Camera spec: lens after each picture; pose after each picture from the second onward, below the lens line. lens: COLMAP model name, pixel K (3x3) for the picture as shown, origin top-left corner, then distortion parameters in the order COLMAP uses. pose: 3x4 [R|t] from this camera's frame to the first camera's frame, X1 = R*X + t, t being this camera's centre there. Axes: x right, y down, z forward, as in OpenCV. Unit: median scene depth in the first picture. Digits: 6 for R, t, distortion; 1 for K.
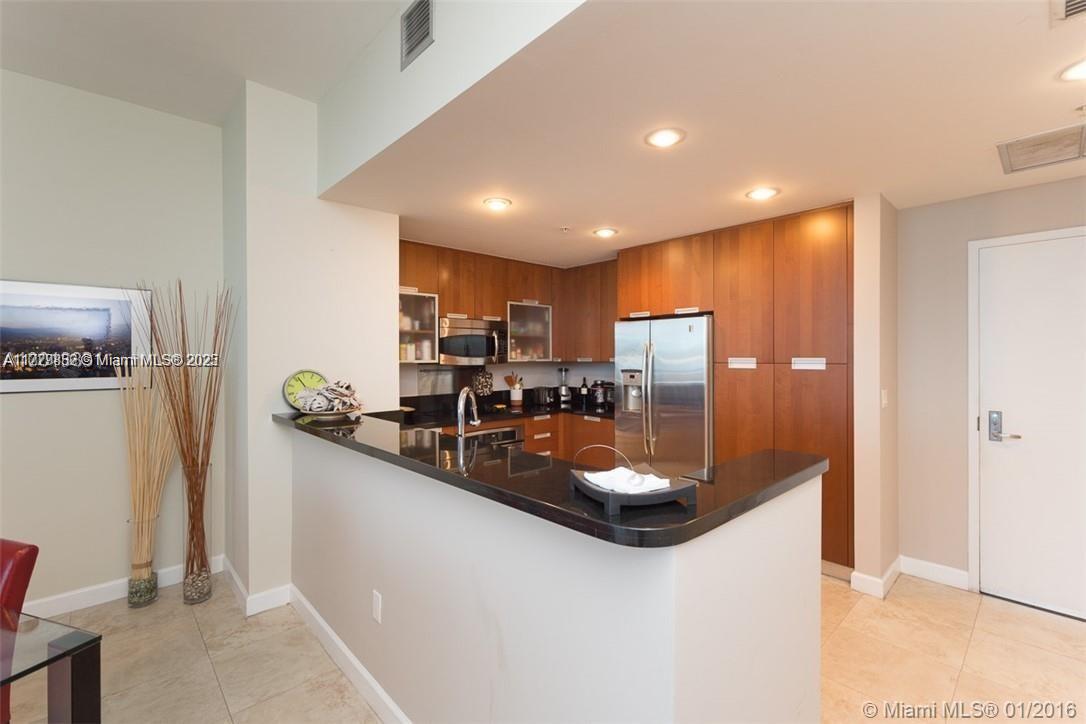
lens RADIAL K [[469.4, 0, 541.0], [0, 469.4, 362.3], [0, 0, 1]] dist [0.001587, -0.000096]
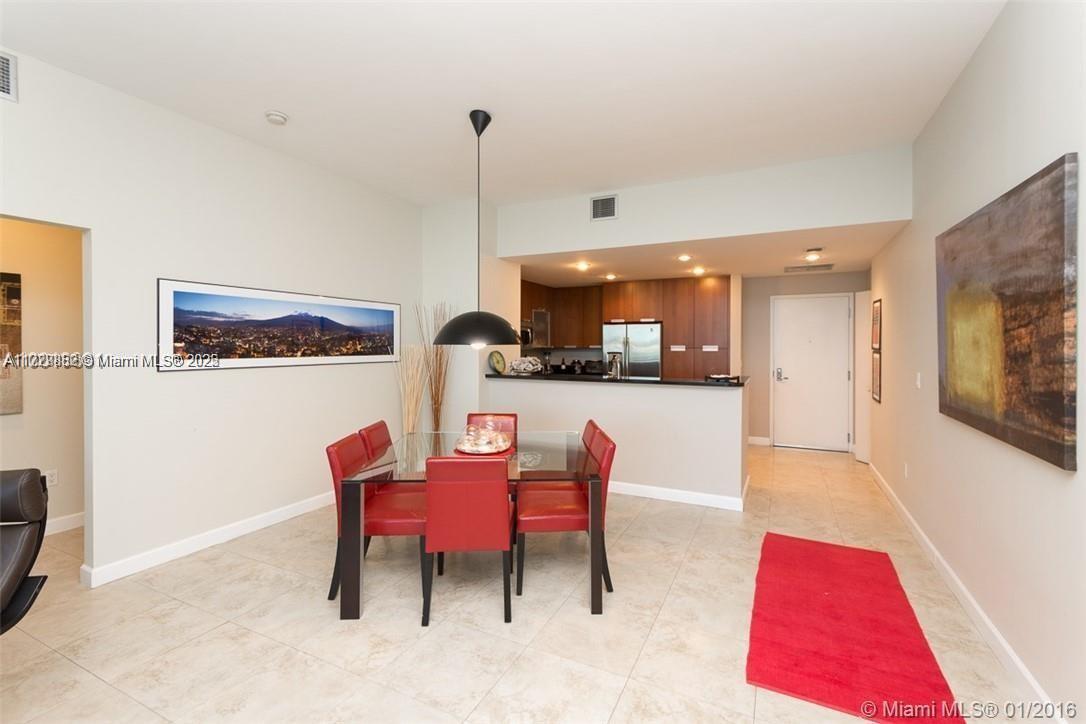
lens RADIAL K [[469.4, 0, 546.4], [0, 469.4, 353.7], [0, 0, 1]] dist [0.001587, -0.000096]
pose [[0.937015, -0.001598, 0.349285, -0.681347], [-0.000259, 0.999986, 0.005270, 0.012520], [-0.349289, -0.005028, 0.937002, -0.573411]]
